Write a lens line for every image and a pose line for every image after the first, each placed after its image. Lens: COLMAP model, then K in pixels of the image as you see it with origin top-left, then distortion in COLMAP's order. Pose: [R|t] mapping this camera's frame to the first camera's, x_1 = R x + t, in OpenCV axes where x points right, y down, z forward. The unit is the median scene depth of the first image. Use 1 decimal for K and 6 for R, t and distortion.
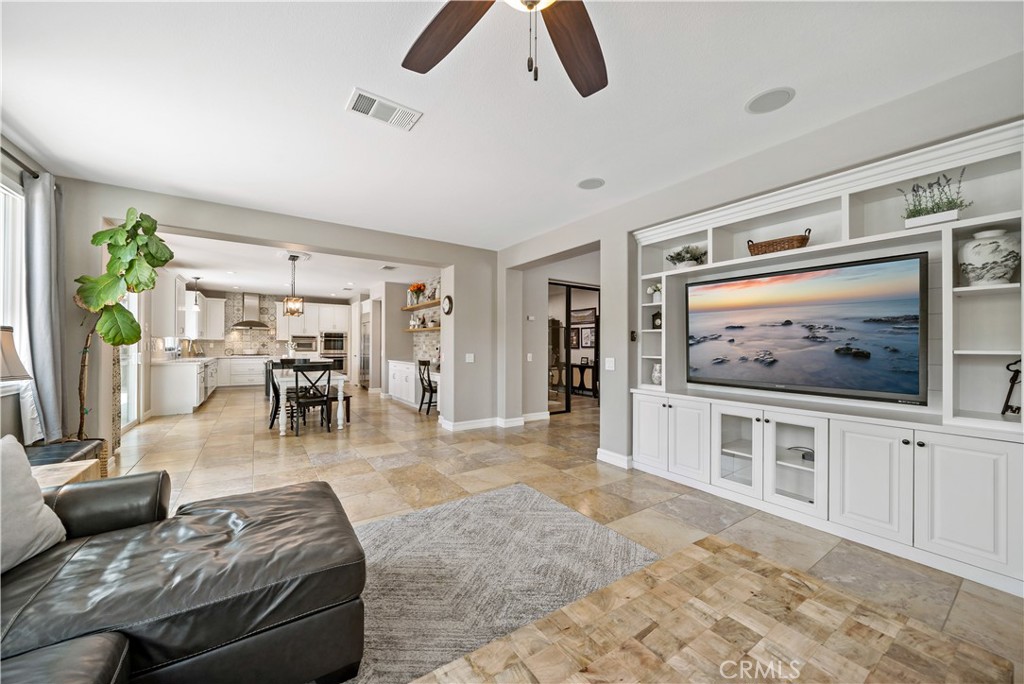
lens RADIAL K [[380.1, 0, 513.4], [0, 380.1, 343.7], [0, 0, 1]] dist [-0.004903, 0.000165]
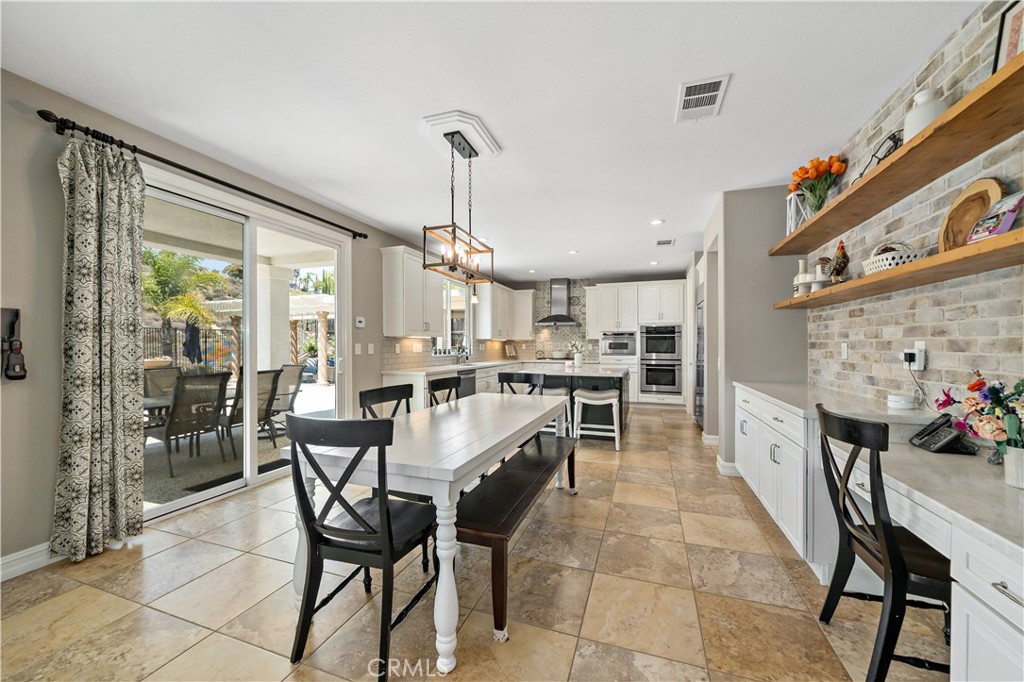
lens RADIAL K [[380.1, 0, 518.9], [0, 380.1, 348.7], [0, 0, 1]] dist [-0.004903, 0.000165]
pose [[0.597487, 0.001320, -0.801877, -0.333749], [0.008617, 0.999930, 0.008067, 0.006355], [0.801832, -0.011730, 0.597434, 1.370552]]
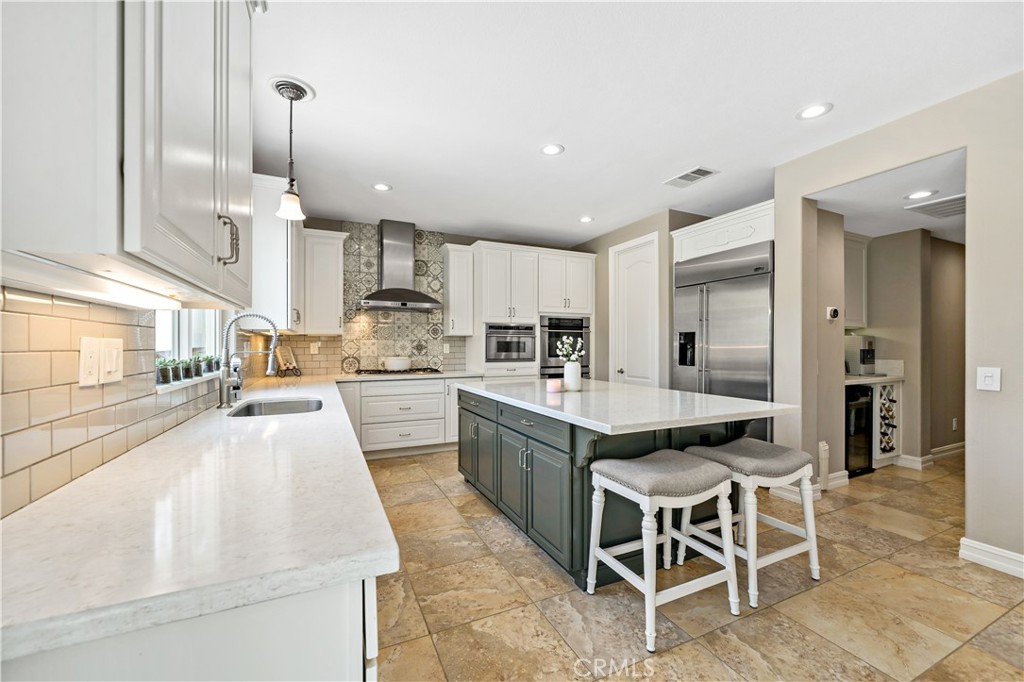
lens RADIAL K [[413.3, 0, 521.0], [0, 413.3, 343.9], [0, 0, 1]] dist [0.004369, -0.000838]
pose [[0.987730, -0.007782, -0.155977, -1.426888], [0.008907, 0.999939, 0.006514, -0.005067], [0.155917, -0.007823, 0.987739, 1.668664]]
